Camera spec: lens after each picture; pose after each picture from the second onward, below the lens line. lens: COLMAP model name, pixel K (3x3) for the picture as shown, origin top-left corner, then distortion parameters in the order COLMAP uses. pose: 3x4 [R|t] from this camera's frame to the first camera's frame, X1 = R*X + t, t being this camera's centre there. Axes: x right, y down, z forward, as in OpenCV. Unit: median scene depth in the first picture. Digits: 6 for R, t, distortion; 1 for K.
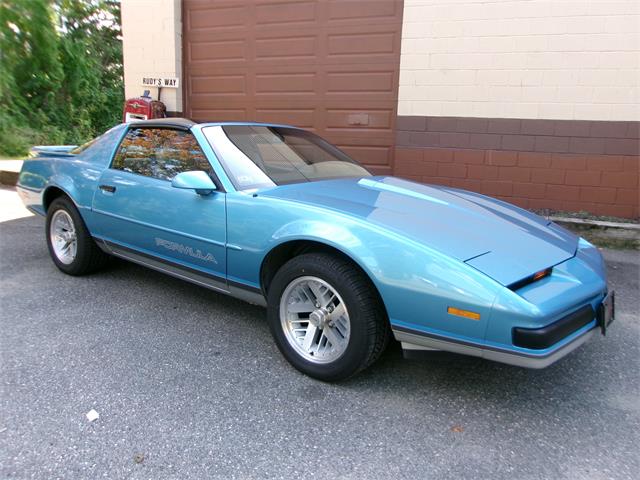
lens RADIAL K [[501.3, 0, 323.0], [0, 501.3, 226.8], [0, 0, 1]] dist [-0.038713, 0.068927]
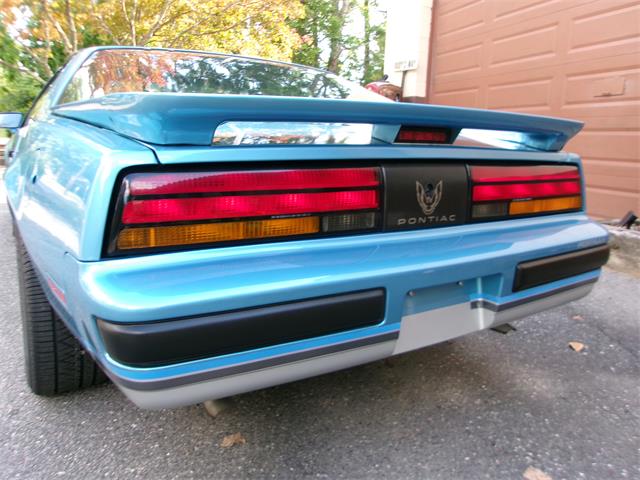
lens RADIAL K [[501.3, 0, 323.0], [0, 501.3, 226.8], [0, 0, 1]] dist [-0.038713, 0.068927]
pose [[0.648166, 0.133939, -0.749627, 0.325584], [-0.157574, 0.986695, 0.040051, -0.013394], [0.745018, 0.092162, 0.660647, 0.347228]]
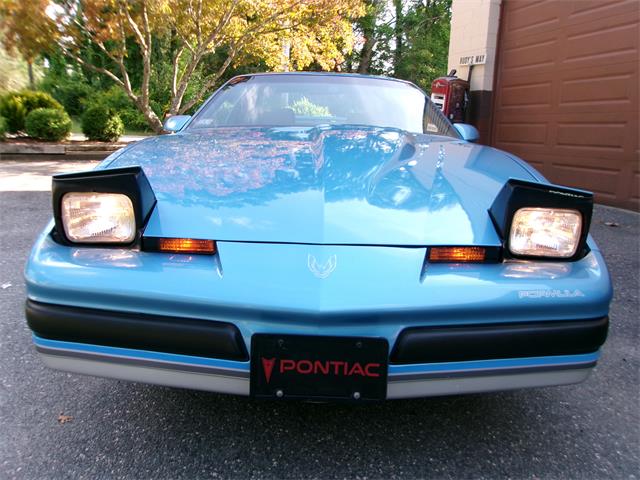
lens RADIAL K [[501.3, 0, 323.0], [0, 501.3, 226.8], [0, 0, 1]] dist [-0.038713, 0.068927]
pose [[0.618381, 0.146554, -0.772093, 0.301119], [-0.151636, 0.986247, 0.065756, 0.002734], [0.771111, 0.076415, 0.632099, 0.229595]]
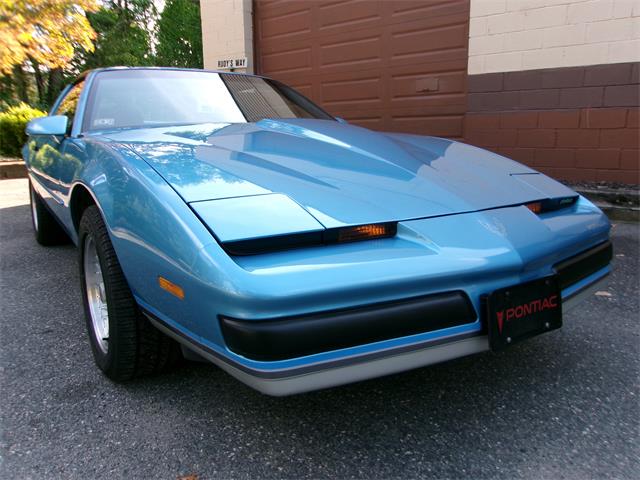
lens RADIAL K [[501.3, 0, 323.0], [0, 501.3, 226.8], [0, 0, 1]] dist [-0.038713, 0.068927]
pose [[0.949059, 0.016473, -0.314666, 0.174421], [-0.015546, 0.999864, 0.005456, 0.025965], [0.314713, -0.000286, 0.949187, 0.134440]]
